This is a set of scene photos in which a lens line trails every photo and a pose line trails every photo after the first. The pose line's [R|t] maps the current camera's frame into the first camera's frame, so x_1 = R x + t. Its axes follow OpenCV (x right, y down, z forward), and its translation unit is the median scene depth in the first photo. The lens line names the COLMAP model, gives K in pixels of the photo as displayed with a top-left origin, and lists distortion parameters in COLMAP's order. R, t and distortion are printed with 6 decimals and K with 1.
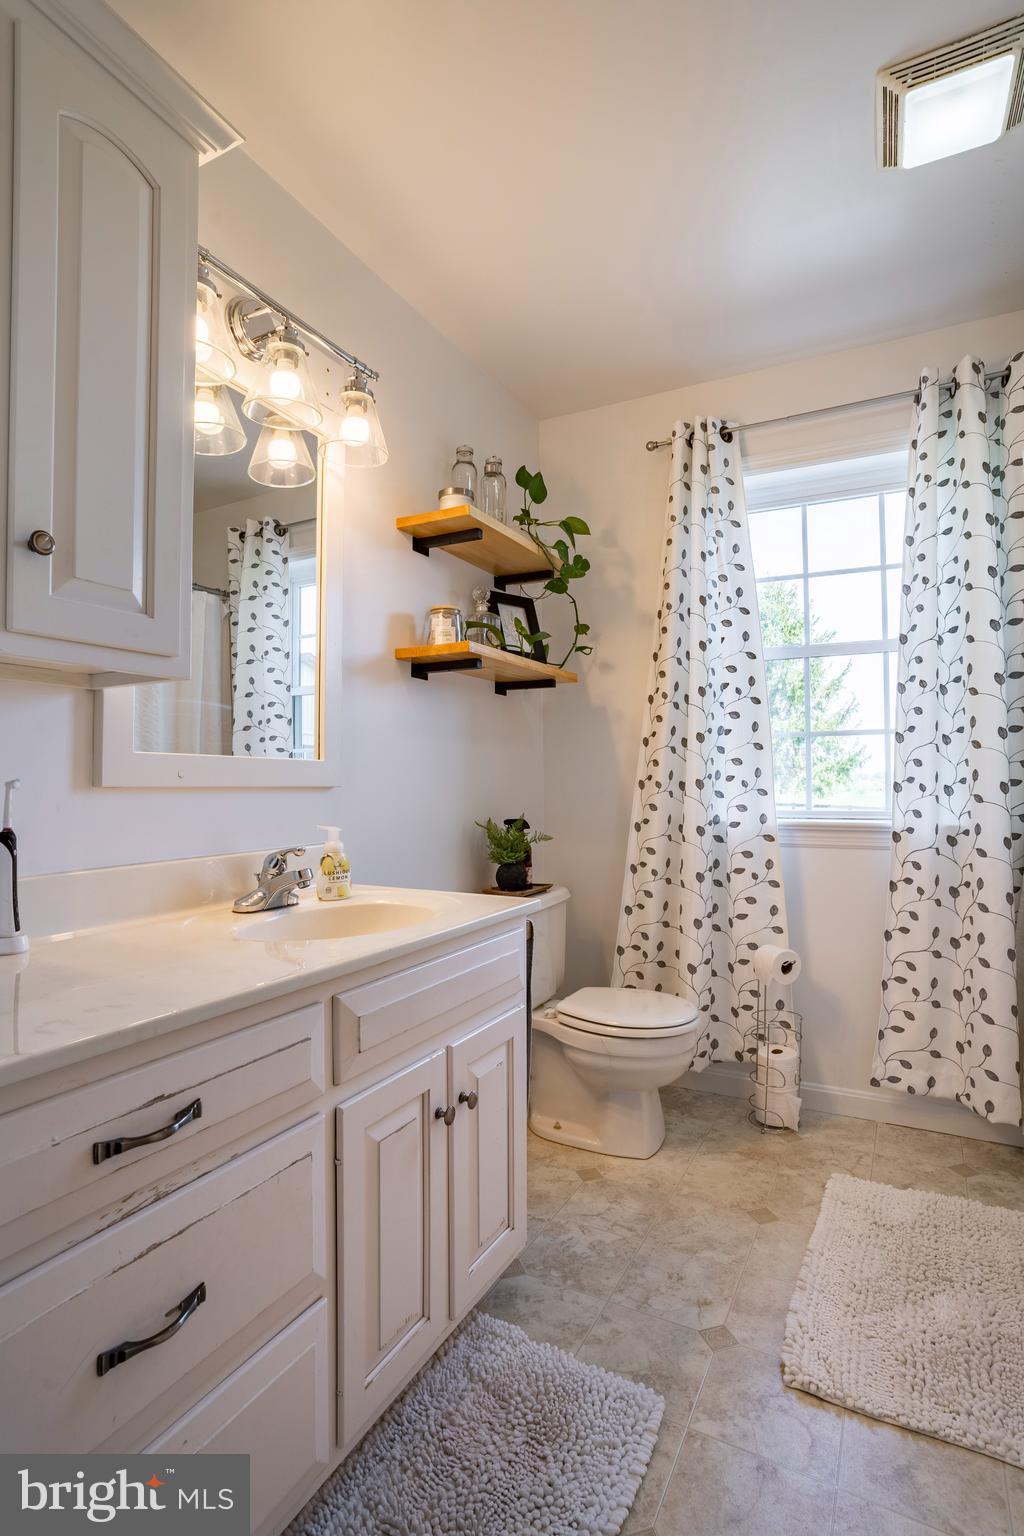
lens RADIAL K [[791.0, 0, 512.0], [0, 791.0, 768.0], [0, 0, 1]] dist [-0.061461, 0.042948]
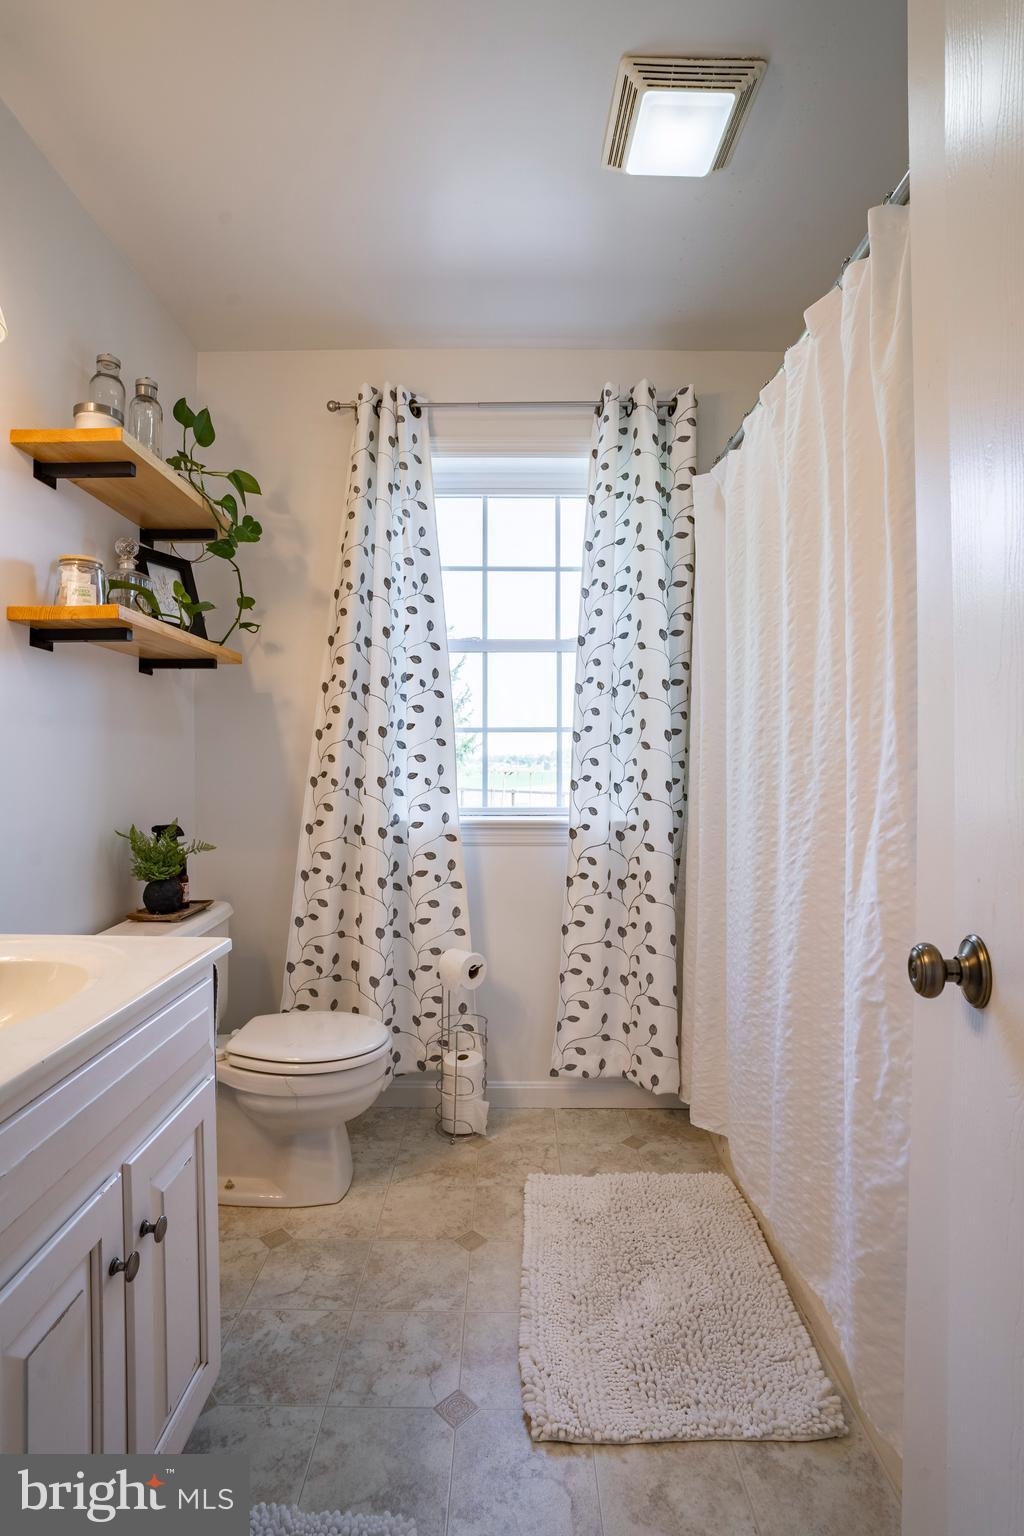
lens RADIAL K [[774.8, 0, 512.0], [0, 774.8, 768.0], [0, 0, 1]] dist [-0.080125, 0.045820]
pose [[0.885384, 0.000769, 0.464860, -0.052633], [-0.011398, 0.999734, 0.020055, -0.017705], [-0.464720, -0.023055, 0.885157, 0.140309]]
